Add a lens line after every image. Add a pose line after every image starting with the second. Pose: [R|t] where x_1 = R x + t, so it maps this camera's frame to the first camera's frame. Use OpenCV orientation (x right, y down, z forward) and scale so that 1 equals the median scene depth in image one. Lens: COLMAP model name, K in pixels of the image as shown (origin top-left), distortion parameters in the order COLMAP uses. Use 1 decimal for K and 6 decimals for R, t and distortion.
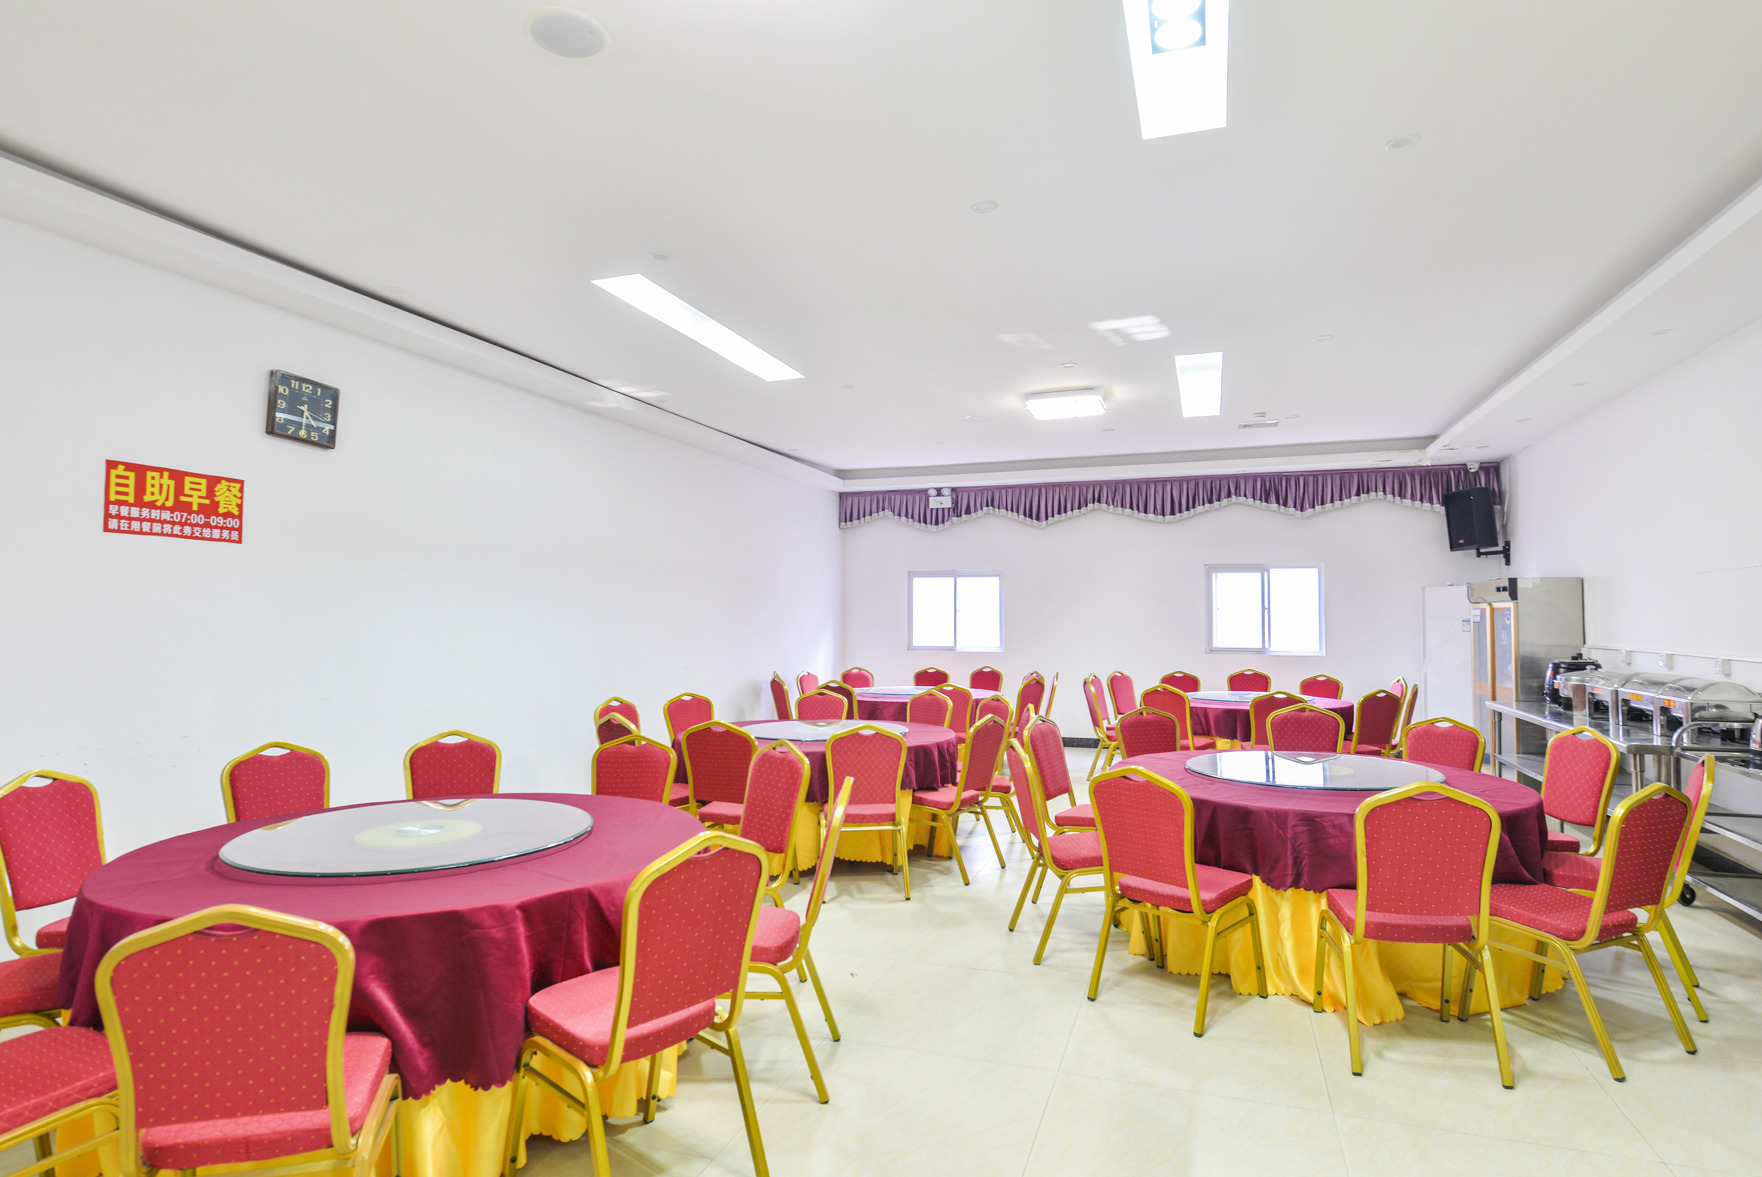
lens RADIAL K [[967.7, 0, 878.8], [0, 967.7, 590.9], [0, 0, 1]] dist [0.012867, 0.002659]
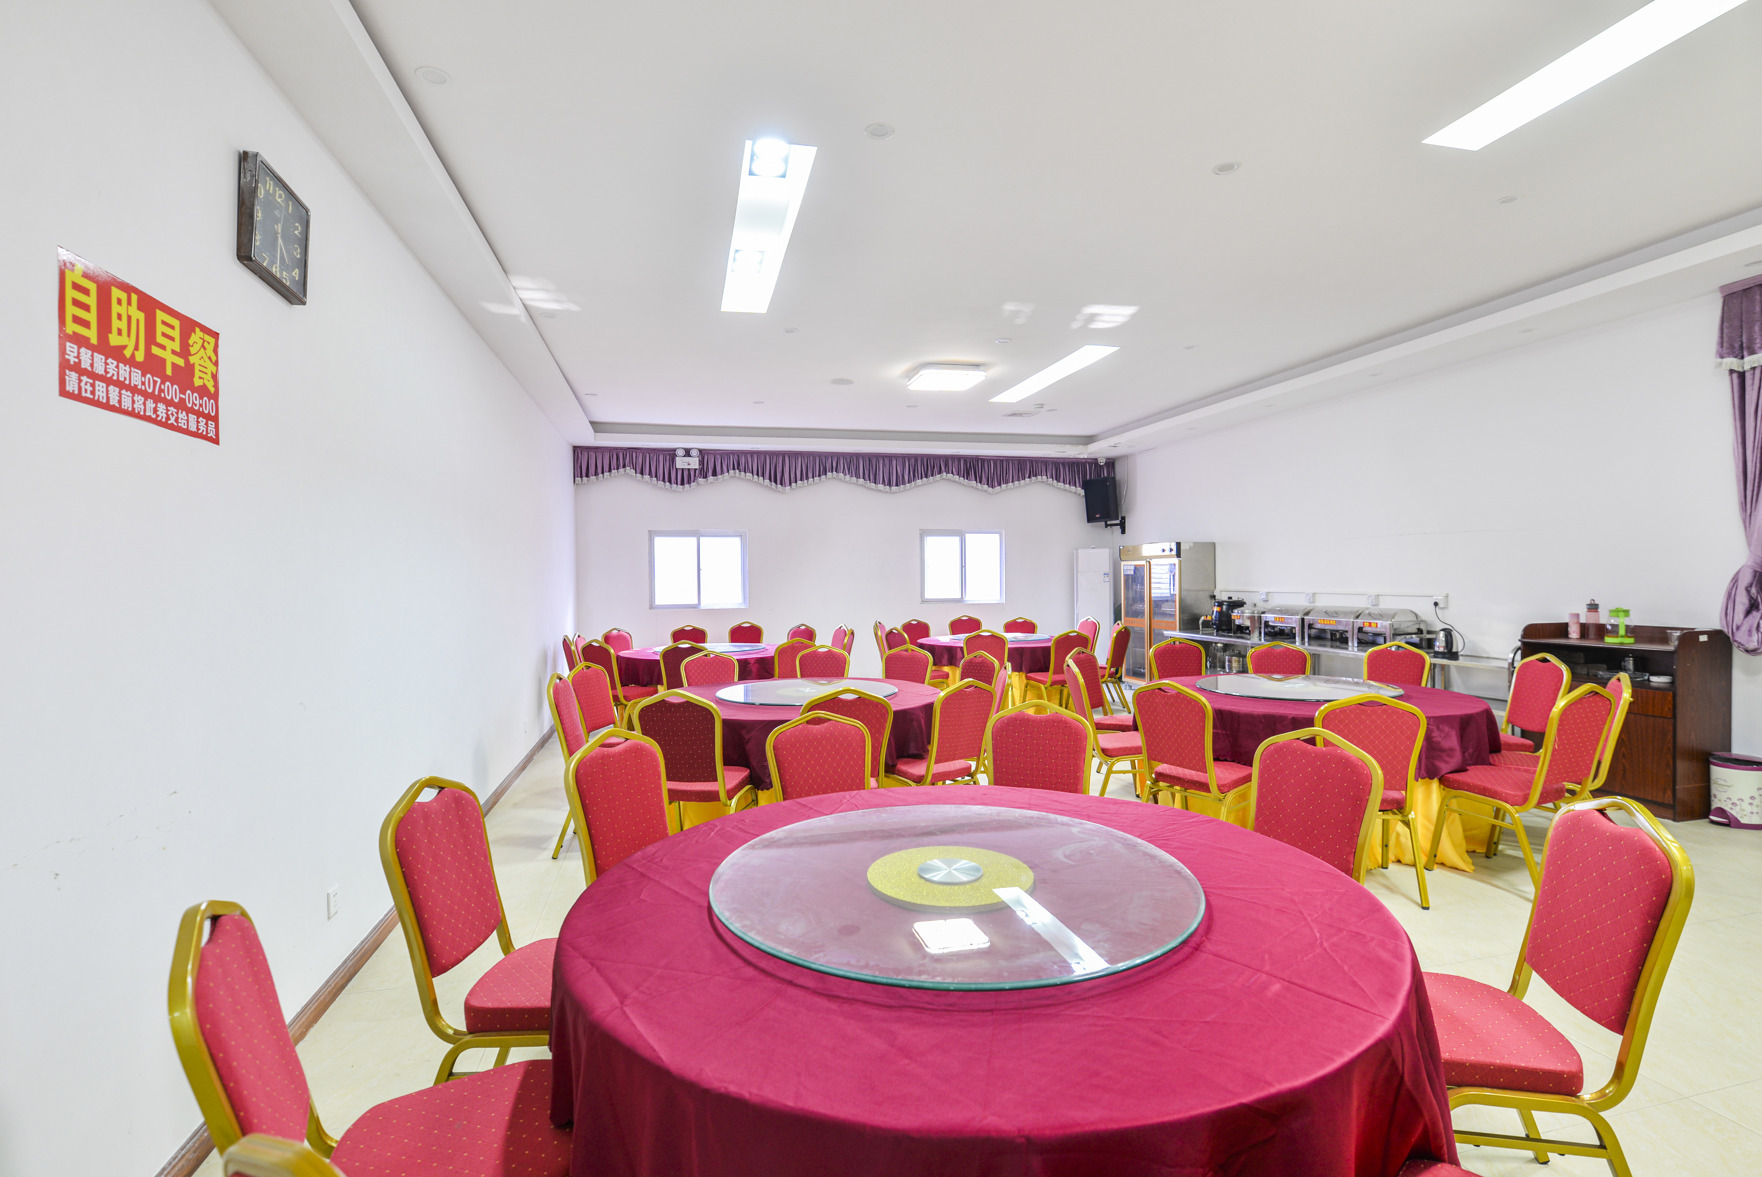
lens RADIAL K [[830.5, 0, 881.0], [0, 830.5, 583.4], [0, 0, 1]] dist [-0.003165, -0.001486]
pose [[0.840807, -0.014186, 0.541149, -0.283999], [-0.003759, 0.999479, 0.032042, 0.007543], [-0.541322, -0.028976, 0.840316, 0.181799]]
